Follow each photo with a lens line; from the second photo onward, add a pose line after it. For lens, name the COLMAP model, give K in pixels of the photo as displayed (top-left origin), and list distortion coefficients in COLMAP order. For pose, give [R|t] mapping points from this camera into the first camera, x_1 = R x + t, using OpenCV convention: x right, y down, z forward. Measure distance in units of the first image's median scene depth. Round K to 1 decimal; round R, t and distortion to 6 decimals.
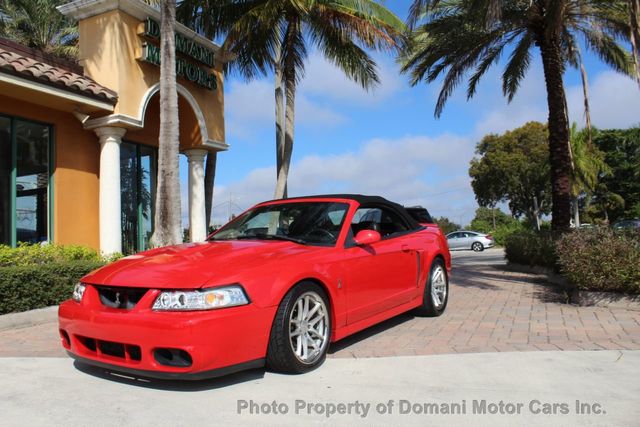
lens RADIAL K [[539.5, 0, 311.1], [0, 539.5, 208.7], [0, 0, 1]] dist [-0.160794, 0.147259]
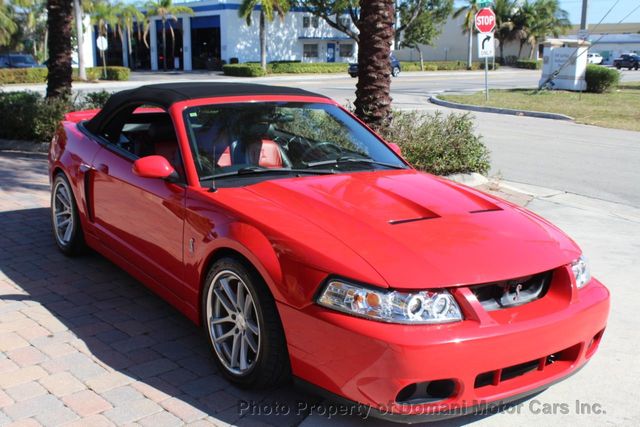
lens RADIAL K [[738.0, 0, 283.9], [0, 738.0, 203.3], [0, 0, 1]] dist [-0.115329, 0.150325]
pose [[0.391263, -0.145758, 0.908663, -0.497455], [-0.072986, 0.979353, 0.188525, -0.034676], [-0.917380, -0.140083, 0.372546, 0.364162]]
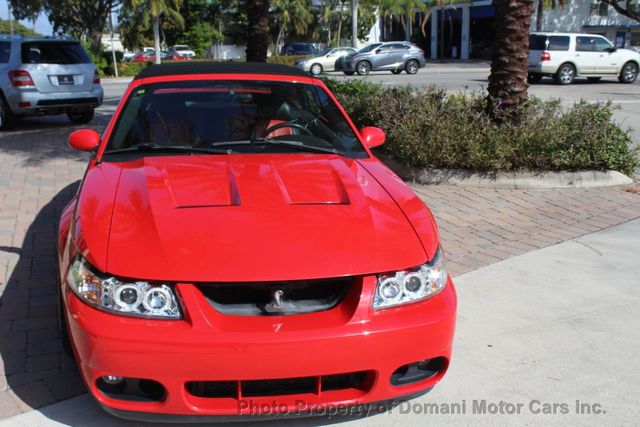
lens RADIAL K [[694.7, 0, 281.7], [0, 694.7, 214.3], [0, 0, 1]] dist [-0.121724, 0.175555]
pose [[0.736770, -0.131778, 0.663178, -0.324483], [-0.058985, 0.964558, 0.257194, -0.041895], [-0.673566, -0.228610, 0.702884, 0.192657]]
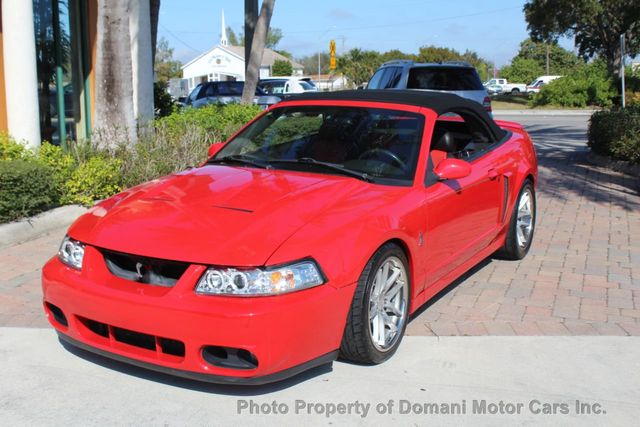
lens RADIAL K [[795.8, 0, 277.5], [0, 795.8, 206.9], [0, 0, 1]] dist [-0.099263, 0.192847]
pose [[0.999532, 0.023150, 0.020019, -0.076363], [-0.027026, 0.974585, 0.222381, -0.064241], [-0.014362, -0.222818, 0.974754, -0.022269]]
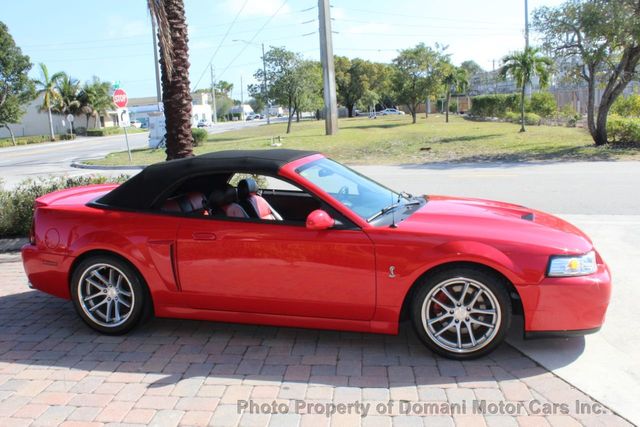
lens RADIAL K [[581.8, 0, 318.0], [0, 581.8, 201.4], [0, 0, 1]] dist [-0.157791, 0.149353]
pose [[-0.330644, -0.089925, 0.939462, -0.506530], [0.011542, 0.994990, 0.099303, -0.020228], [-0.943685, 0.043677, -0.327949, 0.747141]]
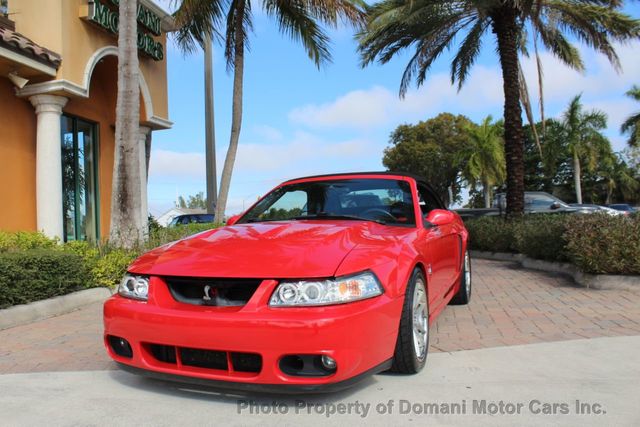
lens RADIAL K [[548.5, 0, 308.2], [0, 548.5, 212.0], [0, 0, 1]] dist [-0.157492, 0.147125]
pose [[0.981865, 0.003276, 0.189551, -0.143591], [-0.008016, 0.999674, 0.024248, 0.011895], [-0.189410, -0.025328, 0.981571, 0.075315]]
